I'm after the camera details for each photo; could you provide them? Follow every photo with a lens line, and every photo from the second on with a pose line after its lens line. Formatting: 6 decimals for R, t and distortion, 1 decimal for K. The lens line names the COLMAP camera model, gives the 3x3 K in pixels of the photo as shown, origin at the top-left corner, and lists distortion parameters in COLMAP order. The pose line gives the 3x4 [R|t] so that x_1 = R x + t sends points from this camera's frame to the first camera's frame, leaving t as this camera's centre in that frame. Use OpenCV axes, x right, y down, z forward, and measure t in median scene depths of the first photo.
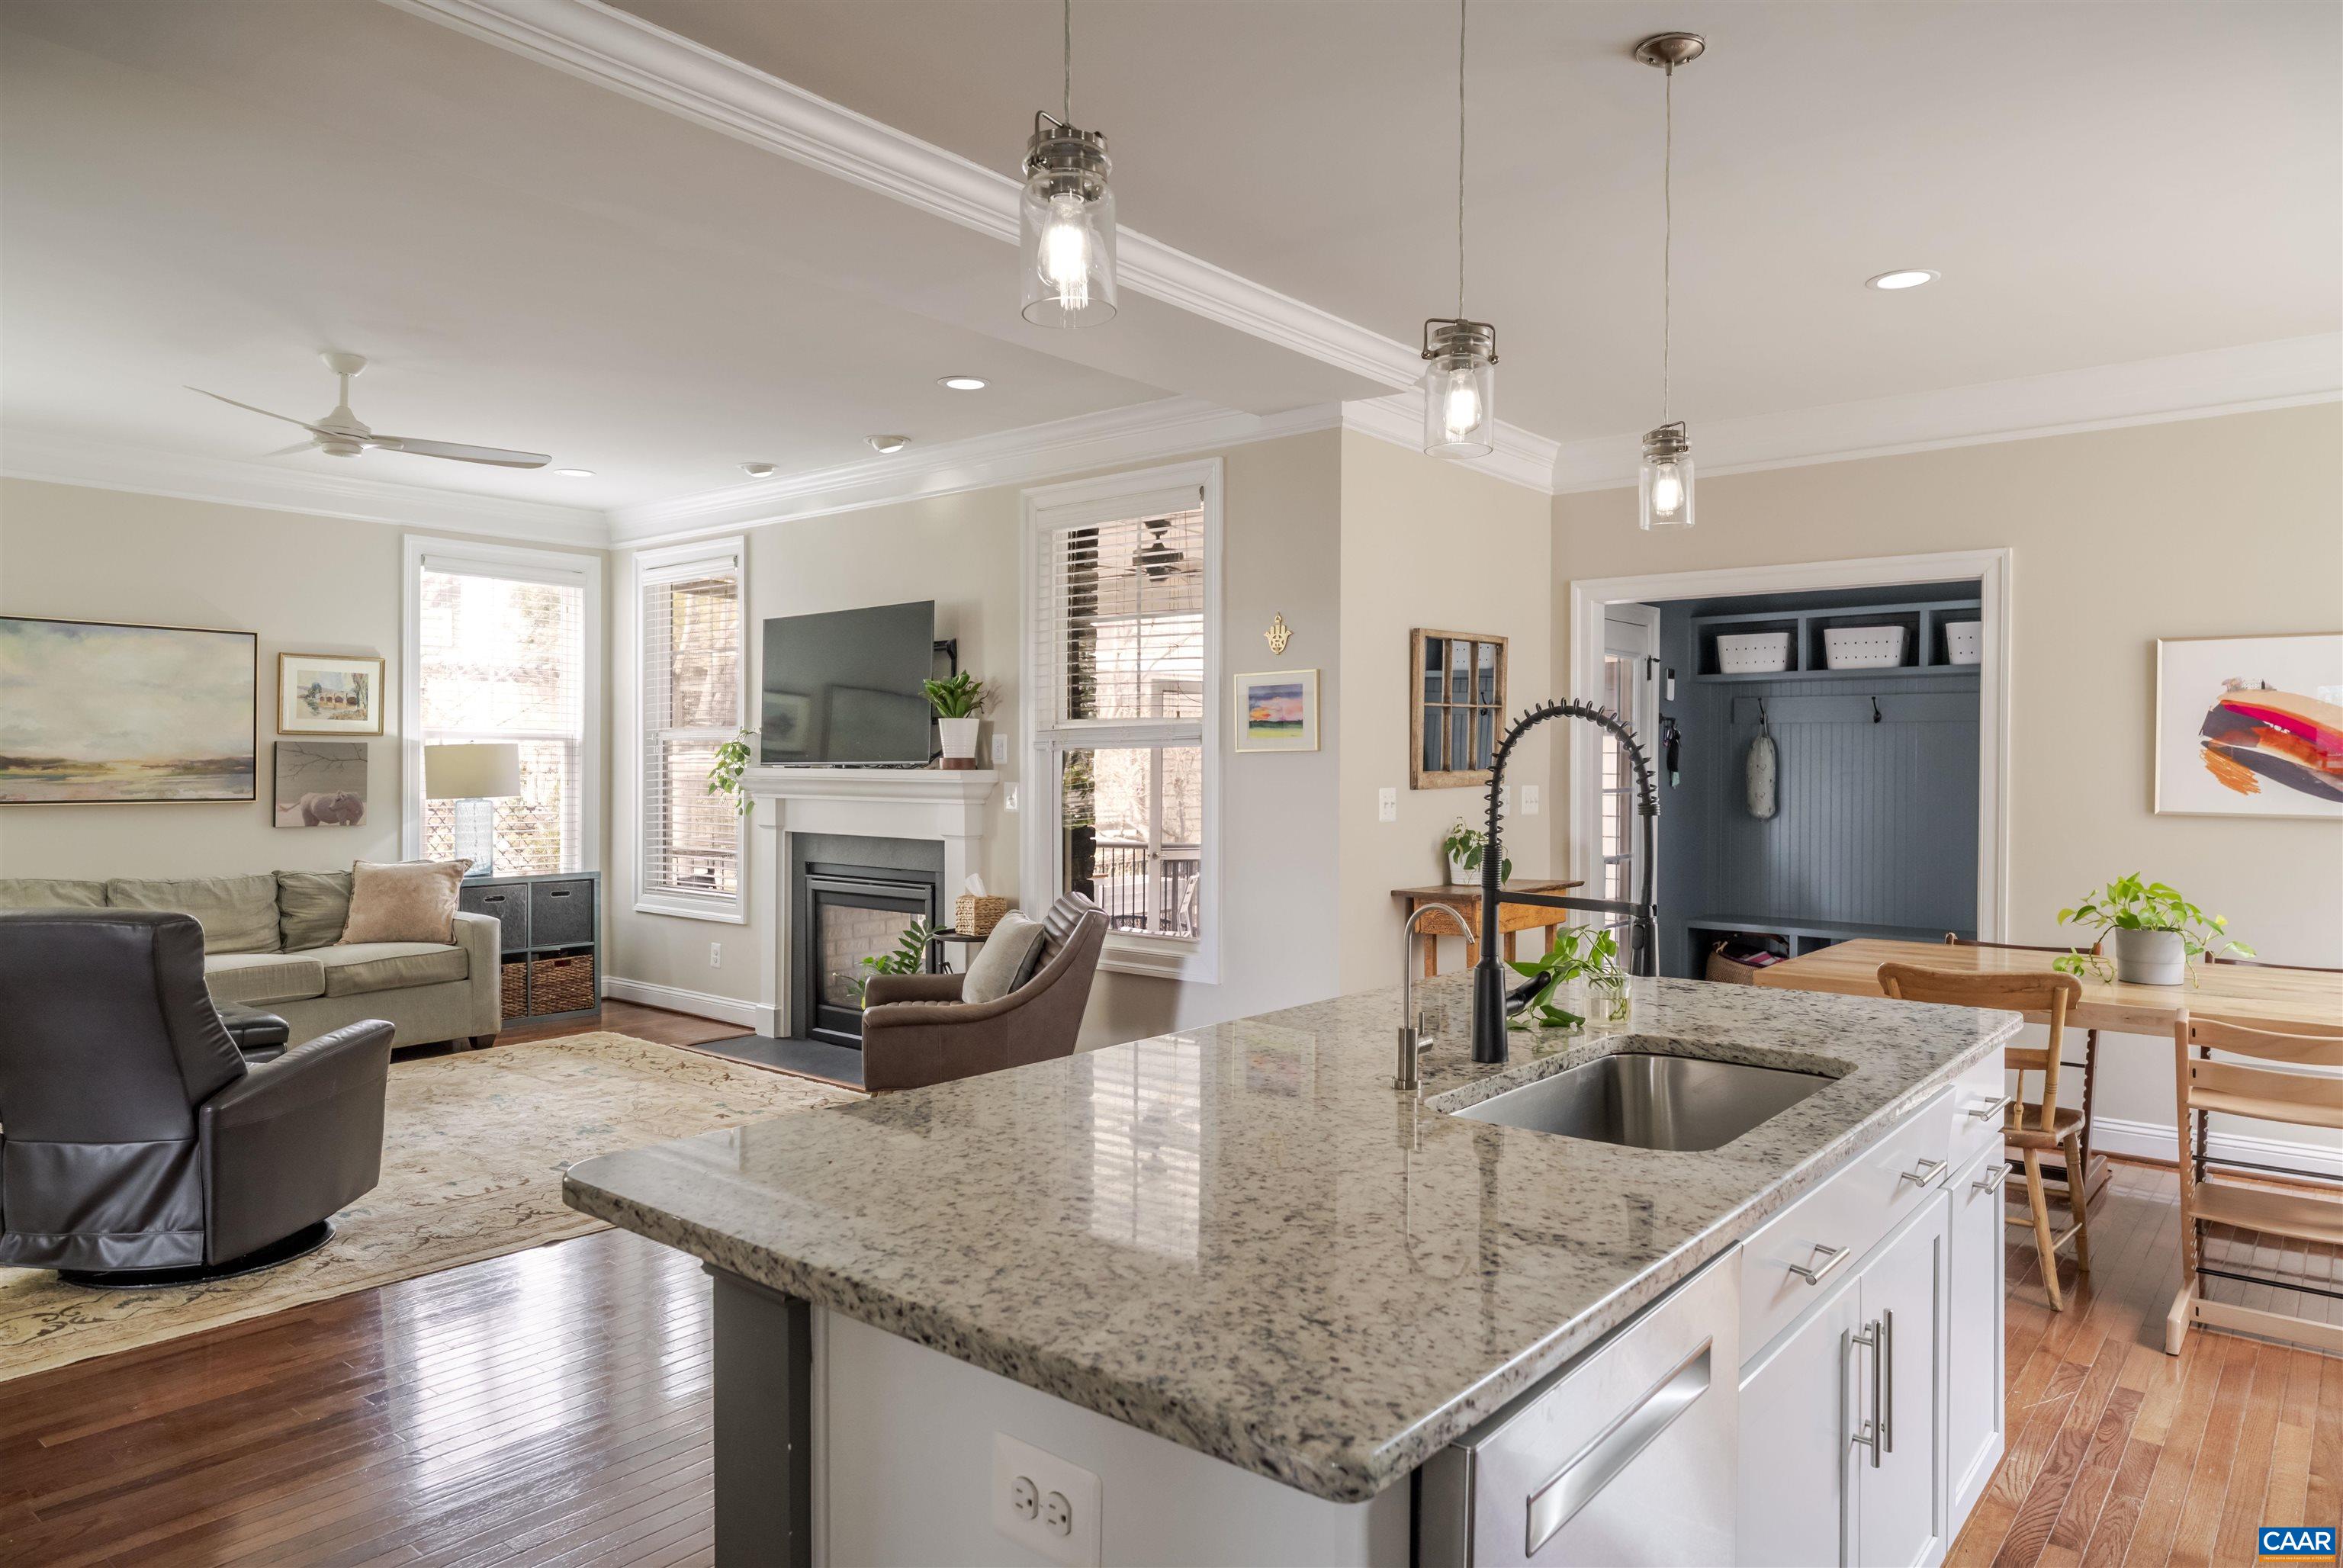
lens RADIAL K [[1423.9, 0, 1171.5], [0, 1423.9, 784.0], [0, 0, 1]] dist [-0.000555, 0.000421]
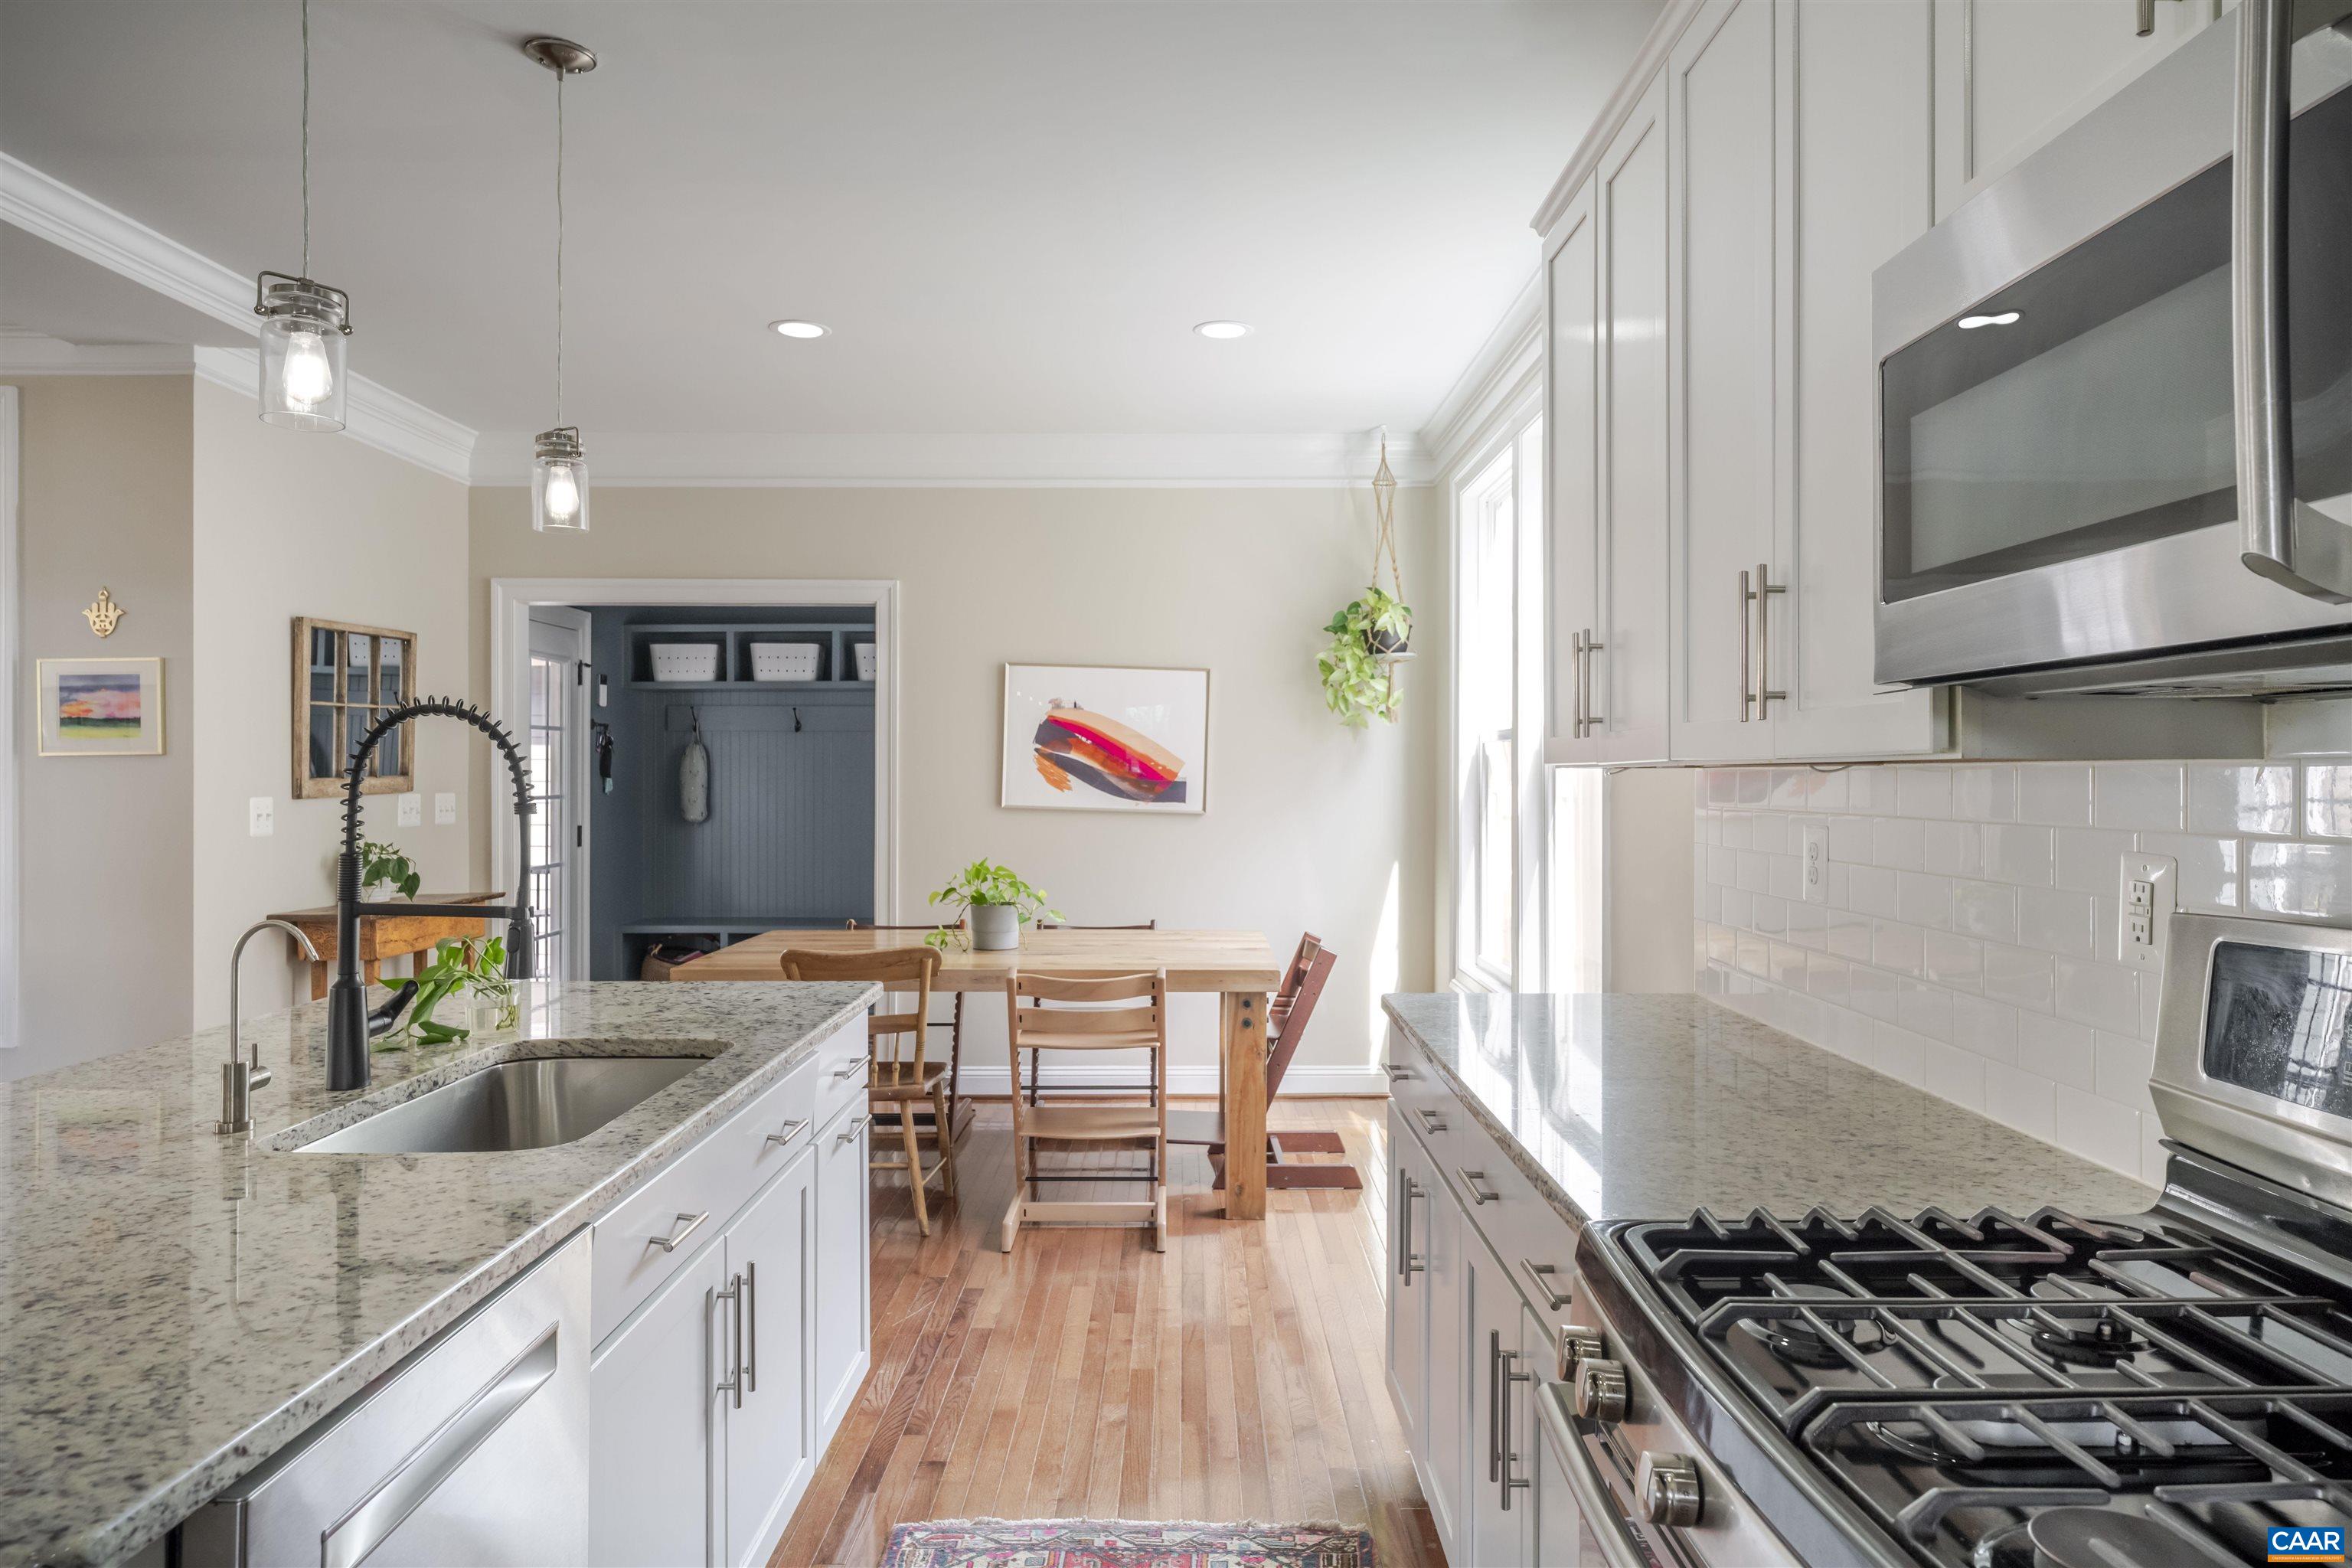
lens RADIAL K [[1438.1, 0, 1181.2], [0, 1438.1, 778.6], [0, 0, 1]] dist [-0.002404, 0.001054]
pose [[0.775106, -0.006050, 0.631802, 0.041744], [0.013303, 0.999889, -0.006746, 0.005894], [-0.631691, 0.013634, 0.775101, -0.049019]]
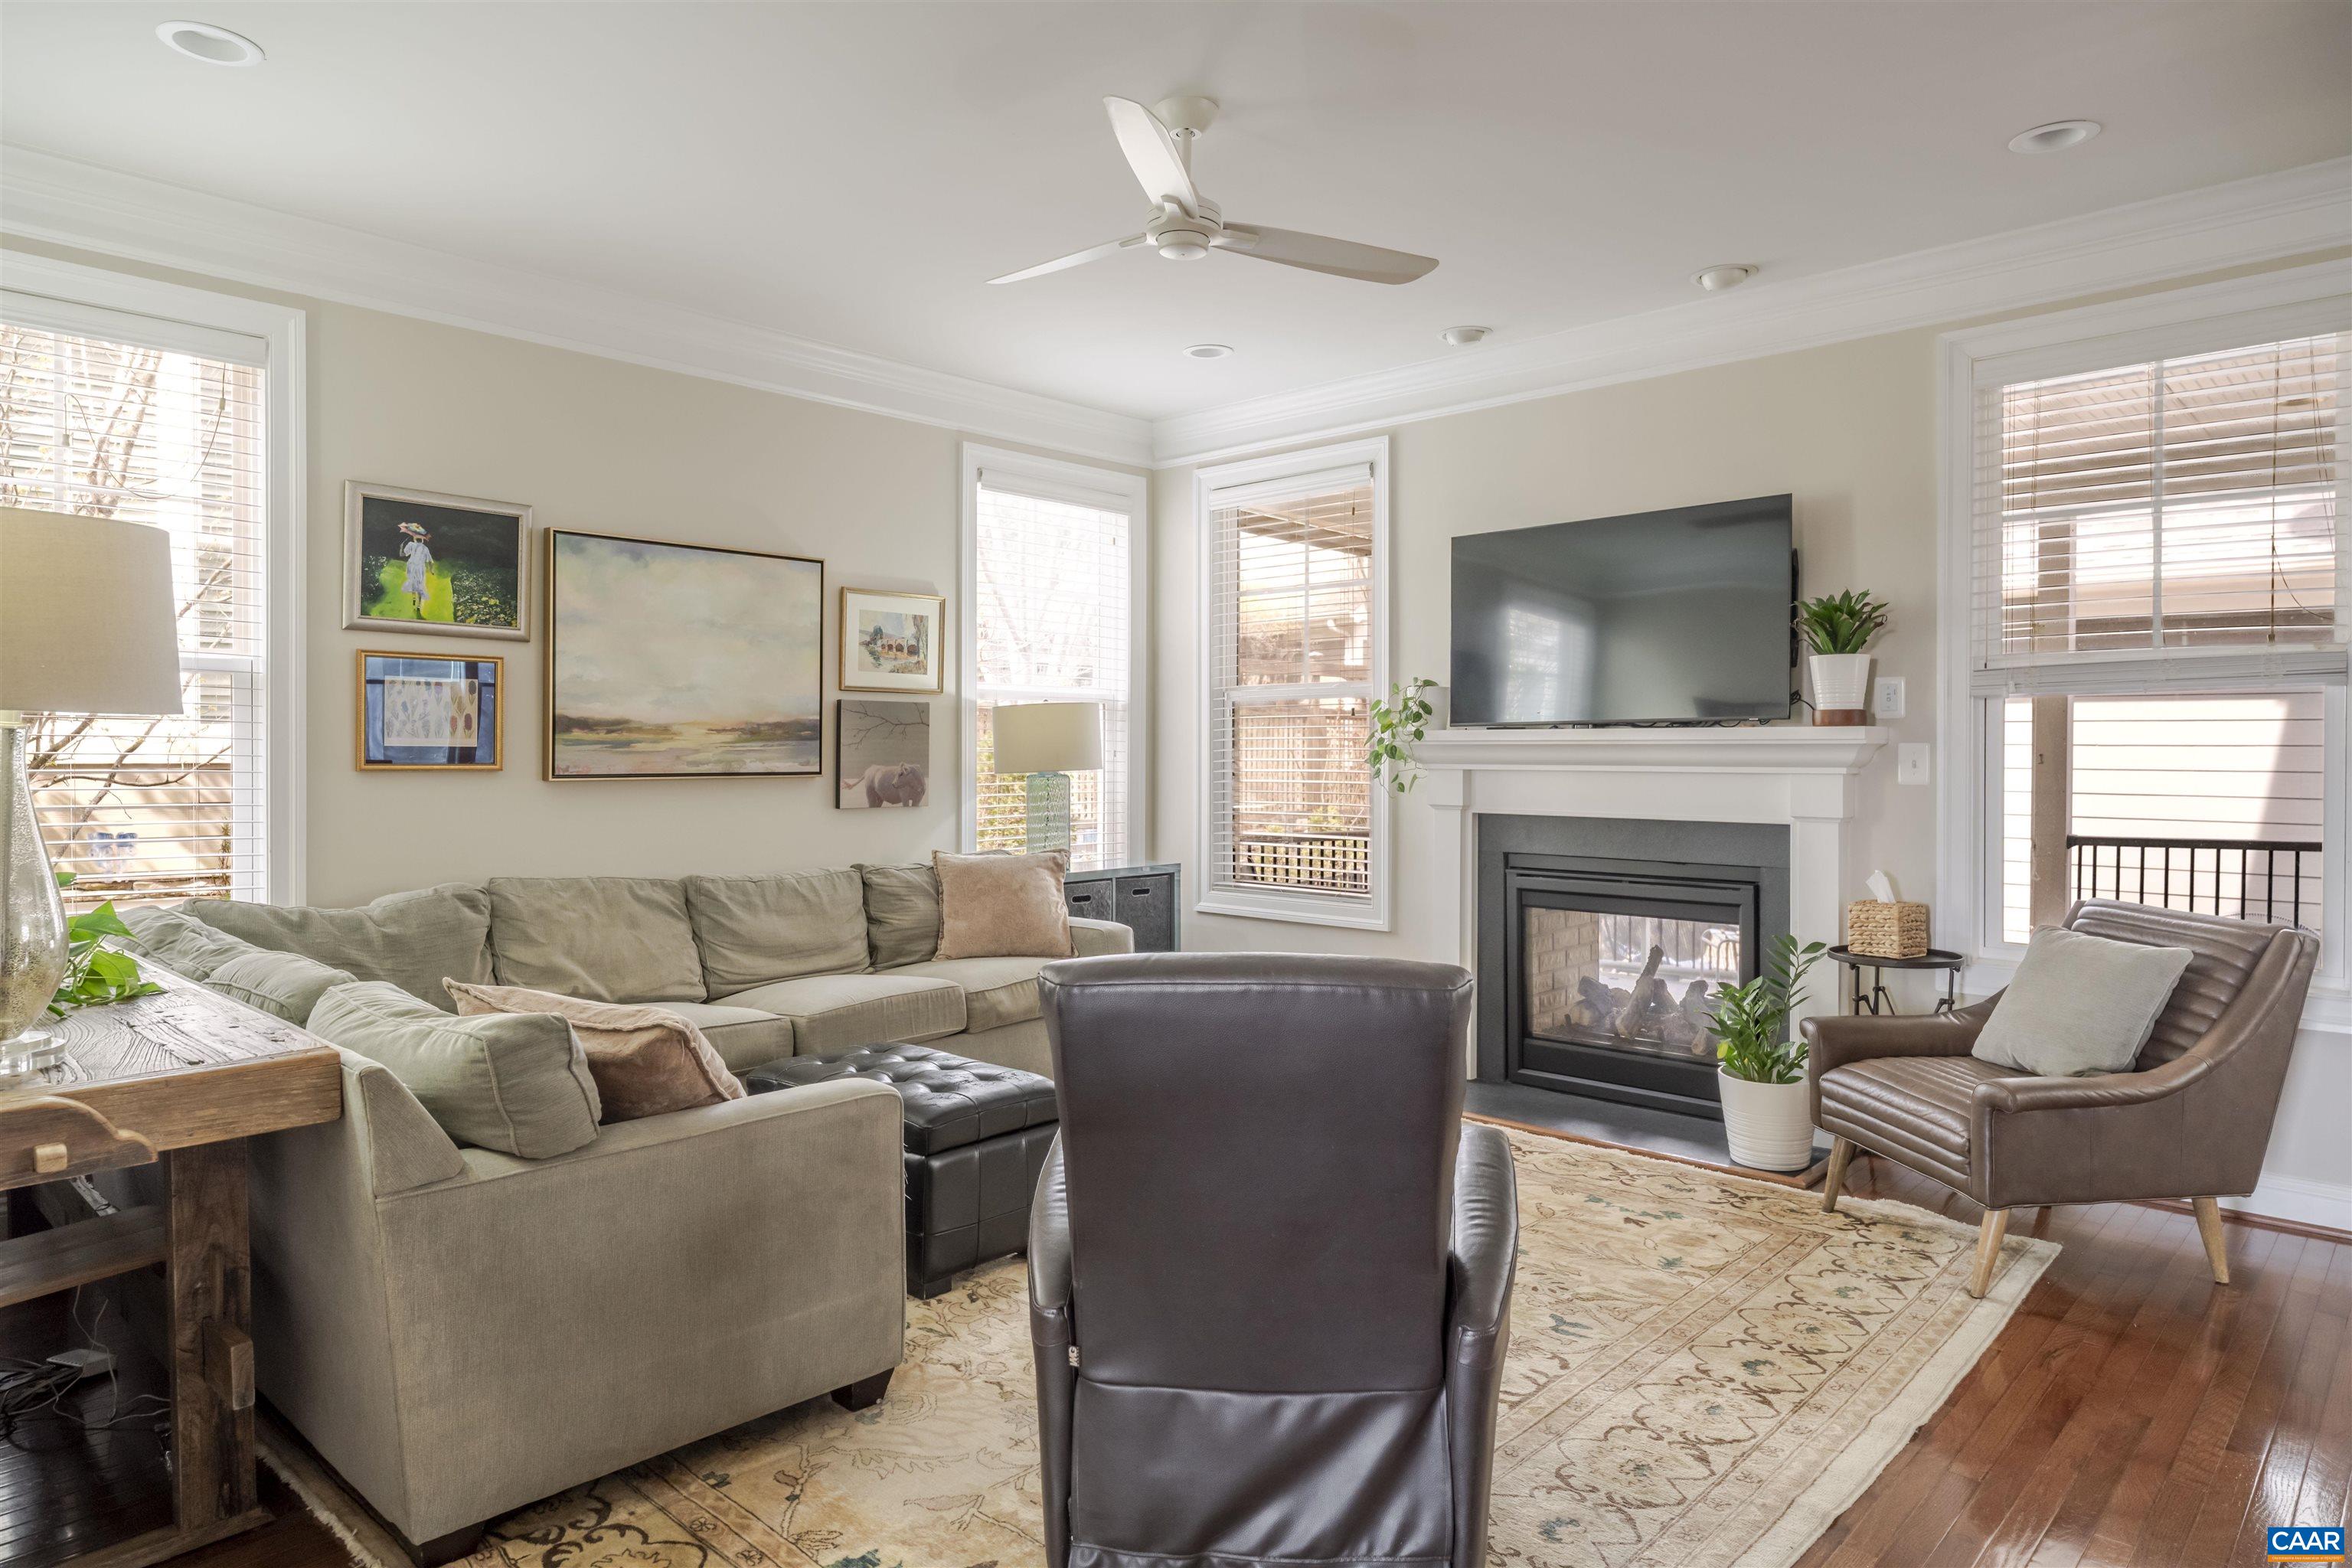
lens RADIAL K [[1383.5, 0, 1181.1], [0, 1383.5, 761.0], [0, 0, 1]] dist [0.001761, 0.000064]
pose [[0.997938, -0.004492, -0.064023, -0.577759], [0.004085, 0.999971, -0.006487, 0.014379], [0.064050, 0.006212, 0.997927, 0.367363]]
